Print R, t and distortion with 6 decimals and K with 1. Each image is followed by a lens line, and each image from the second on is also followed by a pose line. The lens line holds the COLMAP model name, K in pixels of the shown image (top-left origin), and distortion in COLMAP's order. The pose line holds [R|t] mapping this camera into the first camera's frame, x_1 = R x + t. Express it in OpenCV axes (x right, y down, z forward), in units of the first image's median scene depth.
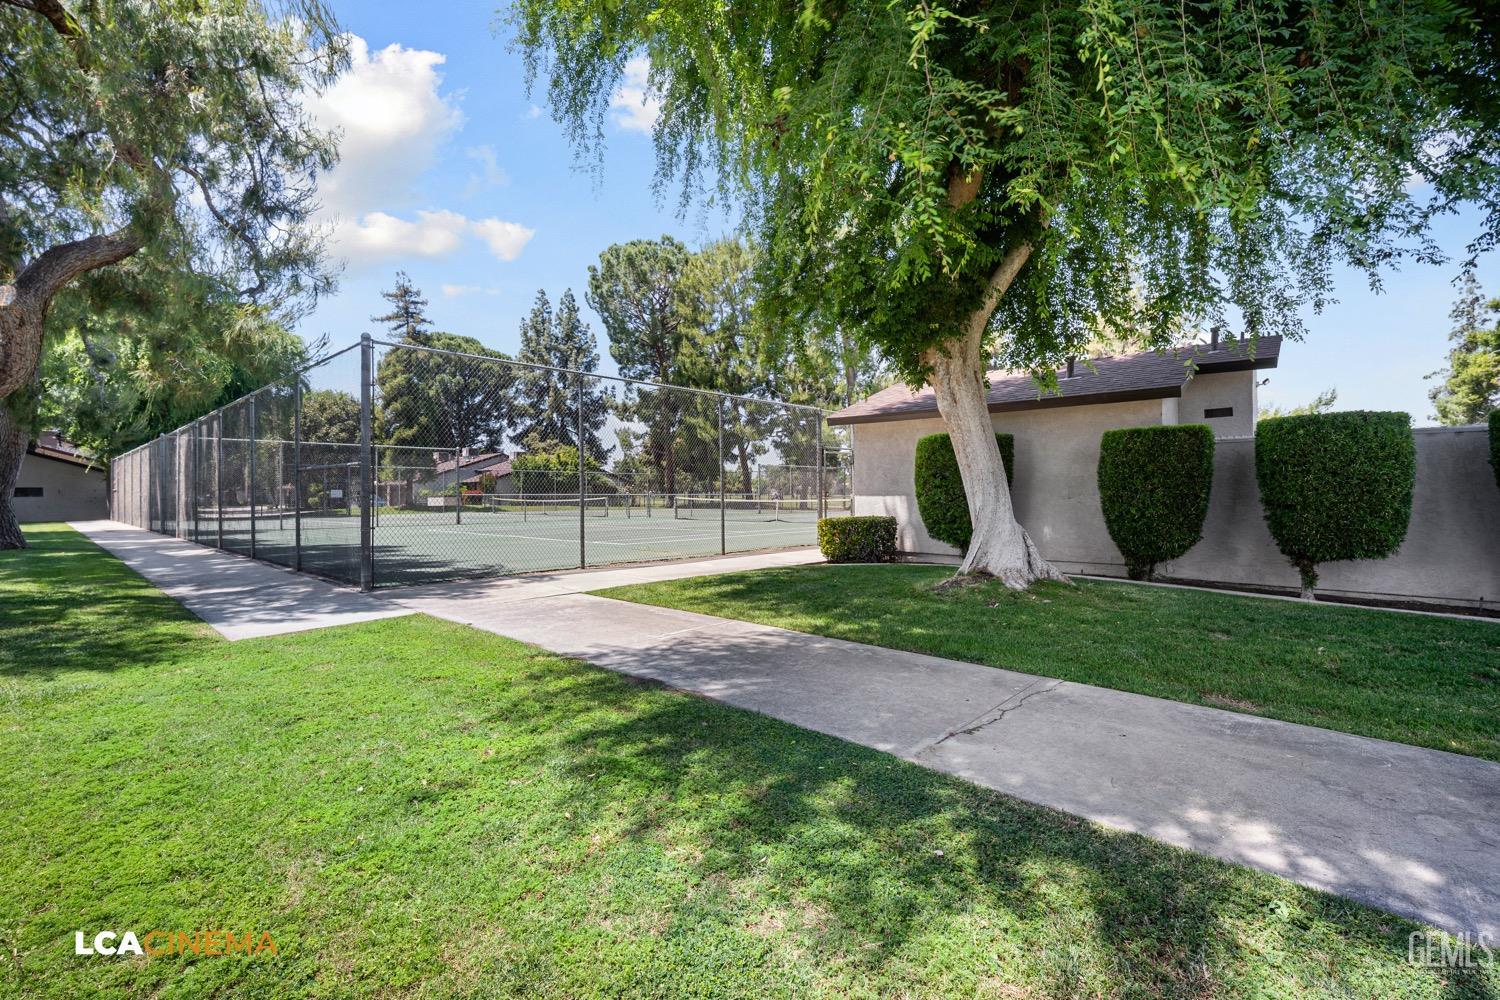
lens RADIAL K [[655.9, 0, 749.3], [0, 655.9, 495.8], [0, 0, 1]] dist [-0.008123, 0.000425]
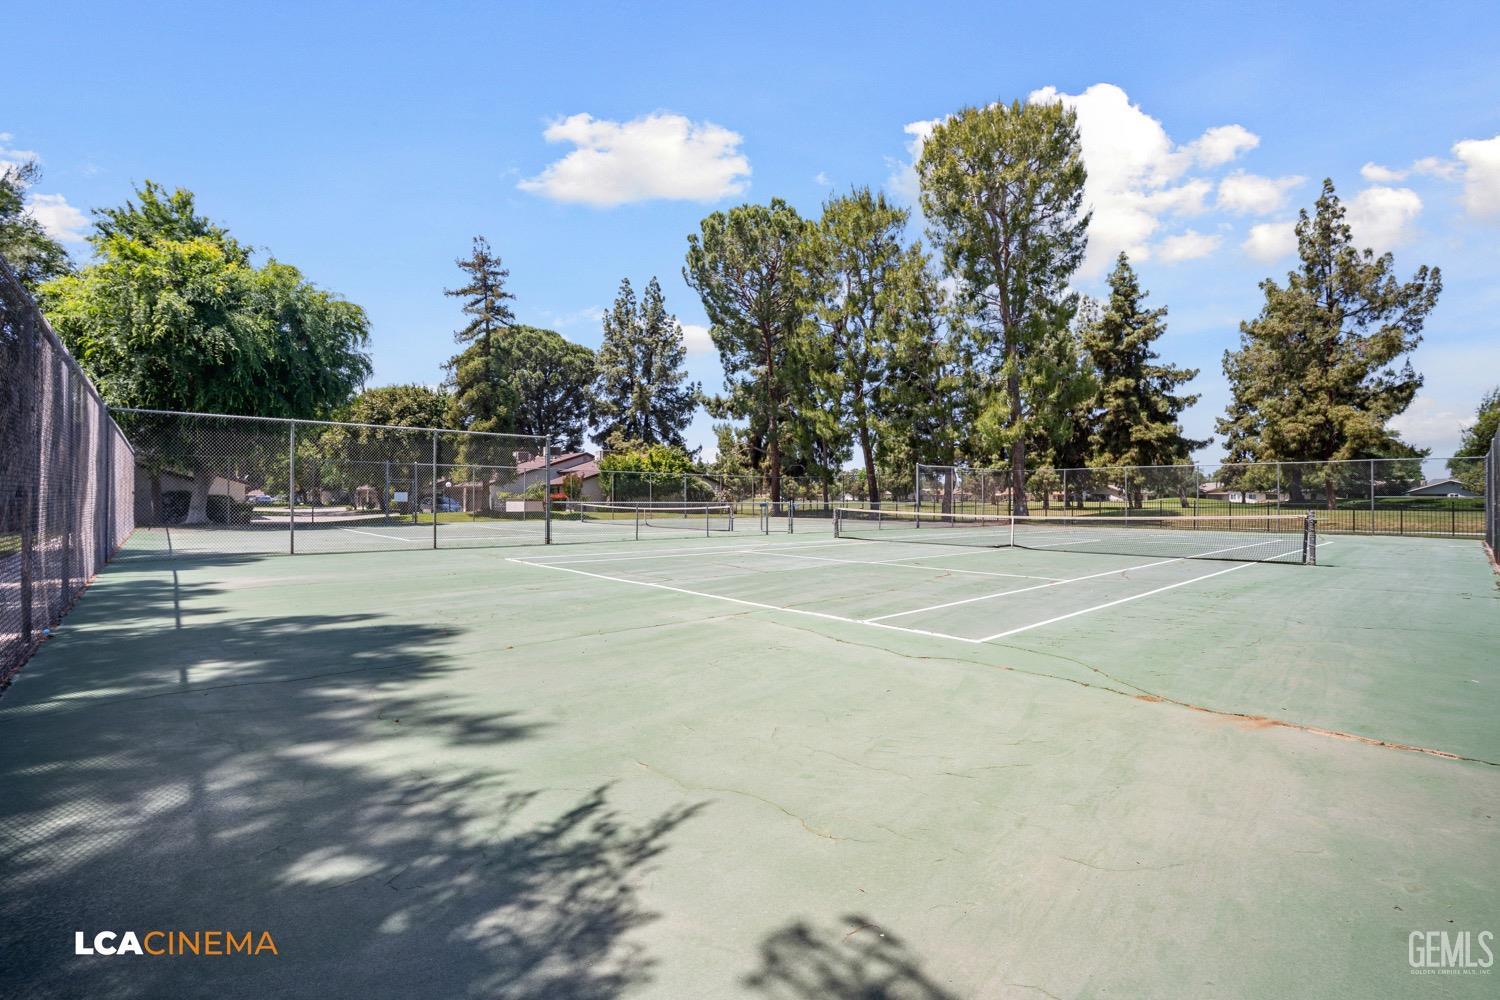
lens RADIAL K [[655.9, 0, 749.3], [0, 655.9, 495.8], [0, 0, 1]] dist [-0.008123, 0.000425]
pose [[0.994929, 0.009310, -0.100149, -0.052202], [-0.010029, 0.999927, -0.006678, -0.001757], [0.100080, 0.007648, 0.994950, 0.105168]]
